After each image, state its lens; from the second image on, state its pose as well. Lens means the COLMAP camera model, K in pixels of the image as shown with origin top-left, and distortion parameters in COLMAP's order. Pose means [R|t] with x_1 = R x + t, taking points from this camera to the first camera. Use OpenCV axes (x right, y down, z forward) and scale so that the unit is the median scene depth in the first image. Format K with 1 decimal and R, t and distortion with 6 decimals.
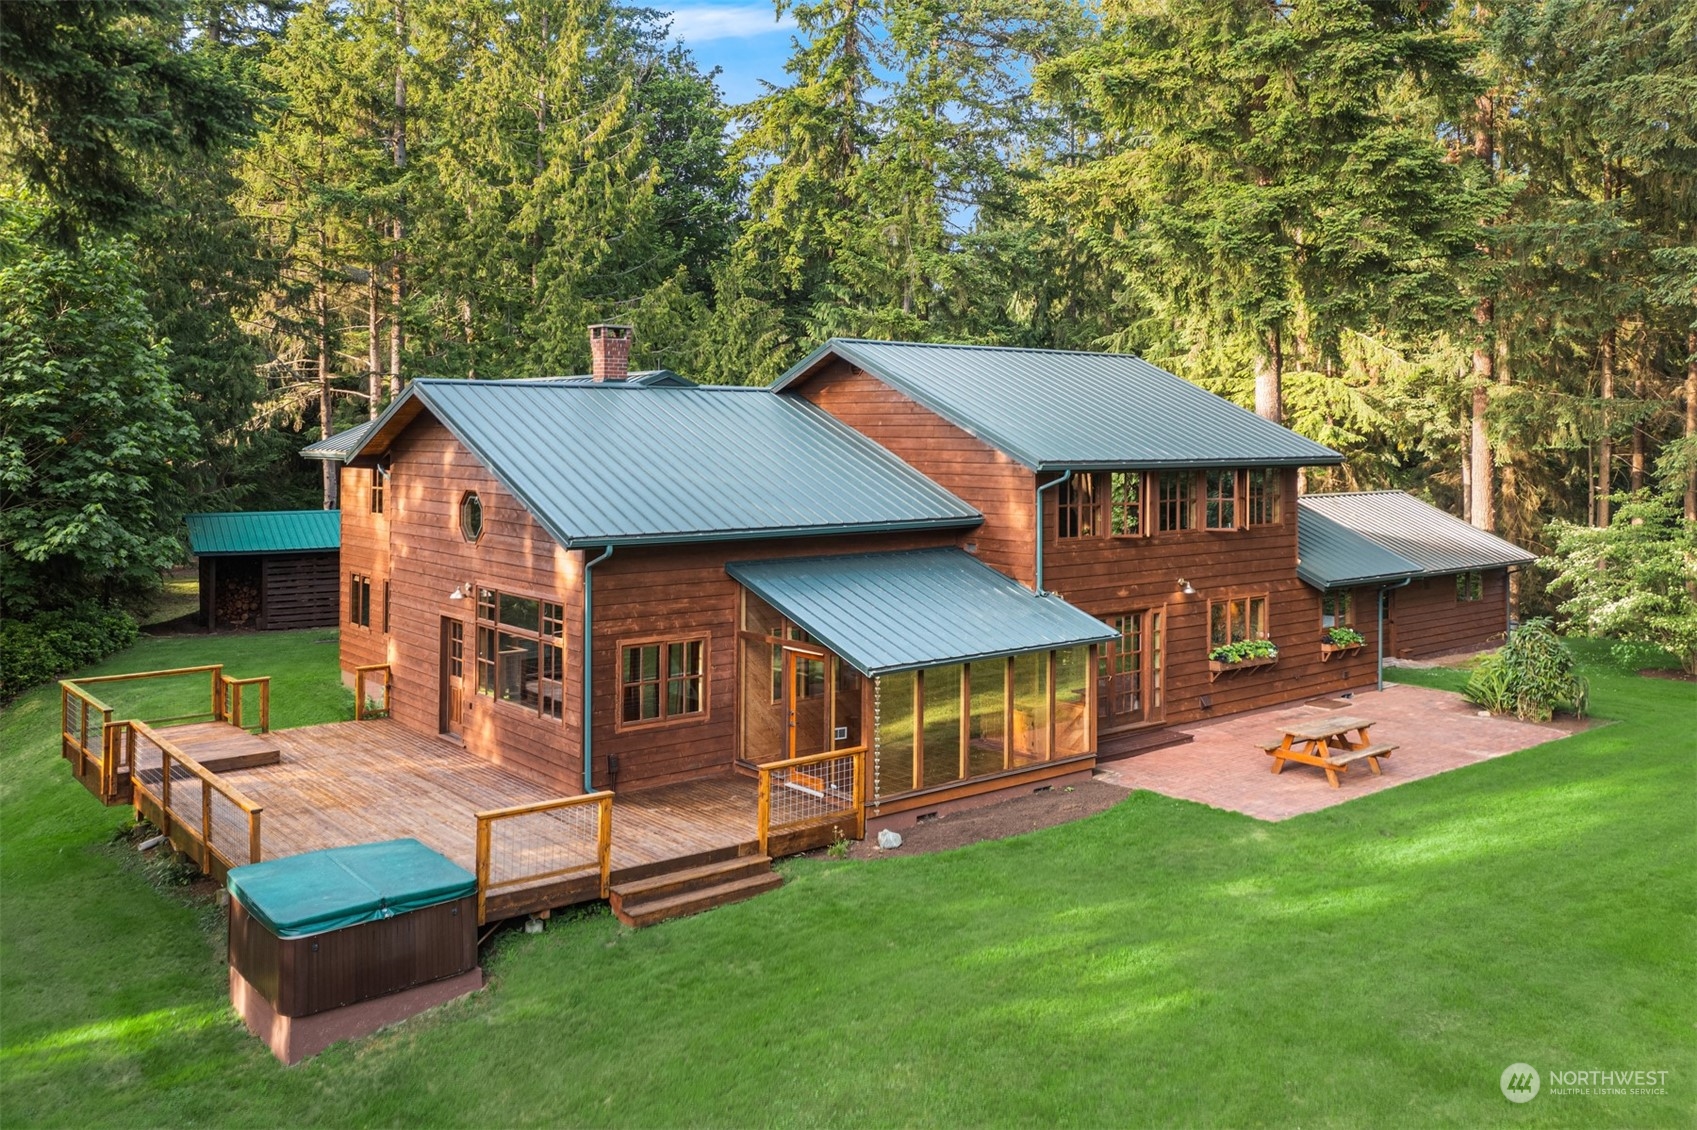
lens RADIAL K [[1424.0, 0, 793.0], [0, 1424.0, 571.6], [0, 0, 1]] dist [-0.005611, 0.002911]
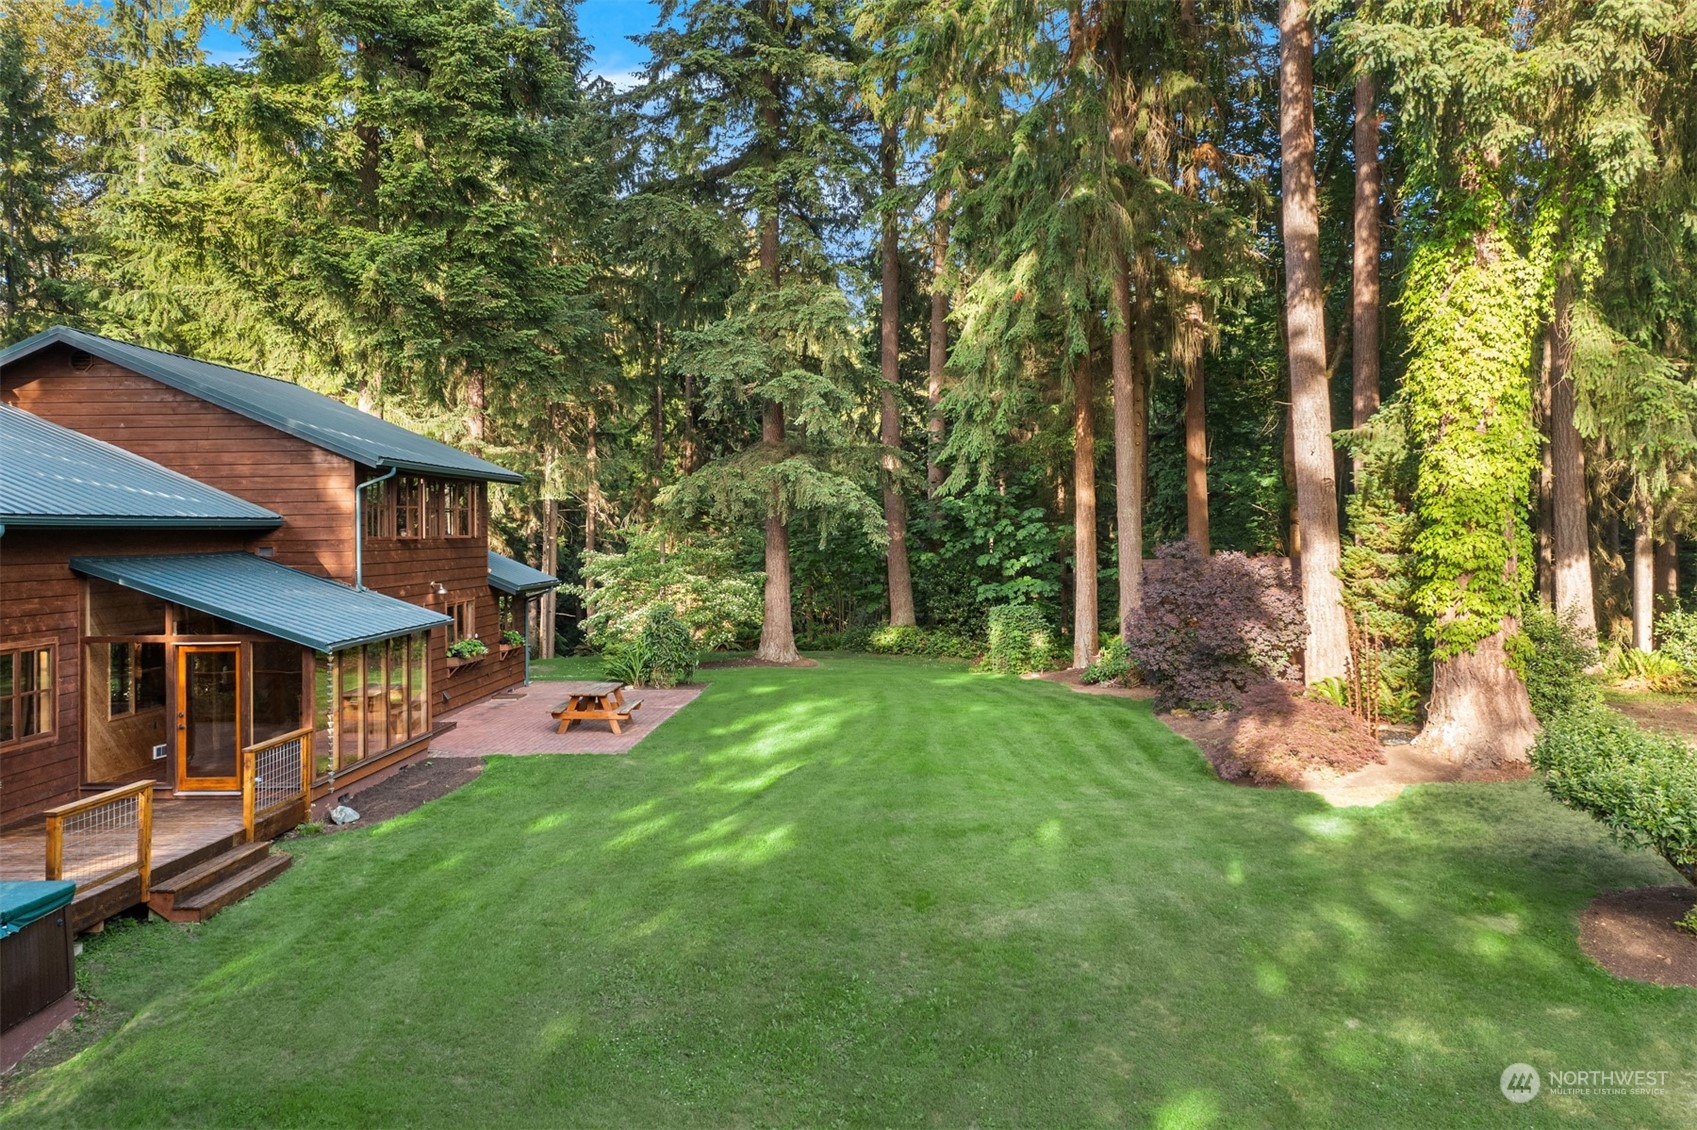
lens RADIAL K [[1382.0, 0, 845.9], [0, 1382.0, 689.0], [0, 0, 1]] dist [0.005236, 0.001641]
pose [[0.659569, -0.090635, 0.746160, -0.341240], [0.077110, 0.995625, 0.052776, 0.059783], [-0.747679, 0.022727, 0.663672, 0.063535]]
